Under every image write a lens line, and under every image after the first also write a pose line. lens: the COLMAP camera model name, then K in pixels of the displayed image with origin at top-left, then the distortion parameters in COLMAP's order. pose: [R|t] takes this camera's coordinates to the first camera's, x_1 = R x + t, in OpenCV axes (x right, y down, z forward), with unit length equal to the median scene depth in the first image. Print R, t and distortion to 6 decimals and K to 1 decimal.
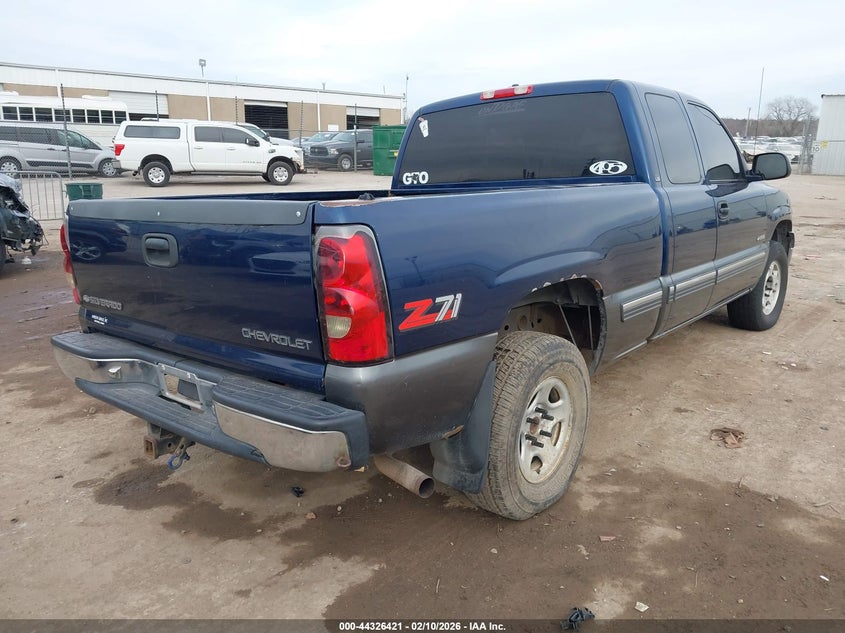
lens RADIAL K [[668.1, 0, 418.0], [0, 668.1, 315.9], [0, 0, 1]] dist [0.004668, 0.007640]
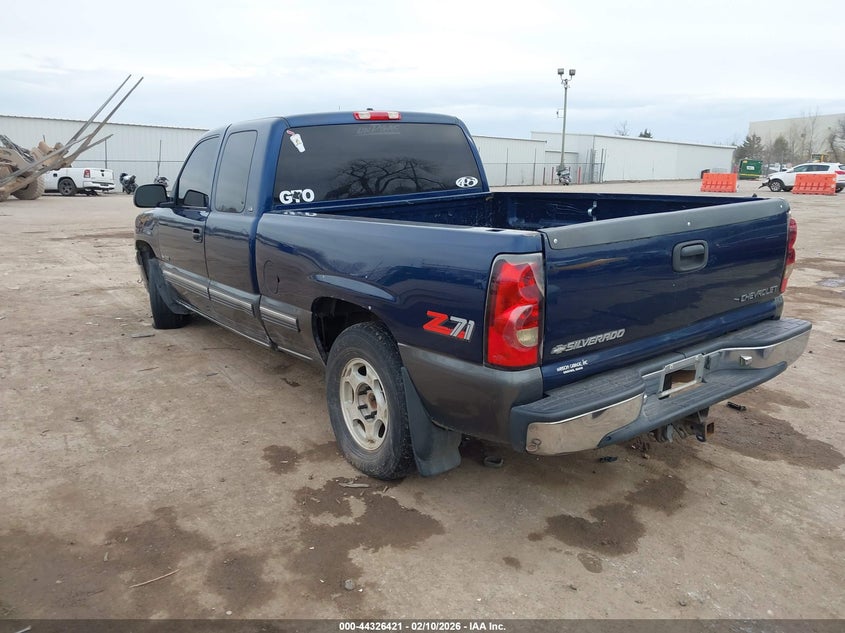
lens RADIAL K [[668.1, 0, 418.0], [0, 668.1, 315.9], [0, 0, 1]] dist [0.004668, 0.007640]
pose [[0.228806, -0.198913, 0.952933, -1.062913], [0.224079, 0.963376, 0.147290, -0.180137], [-0.947331, 0.179832, 0.264999, 0.776609]]
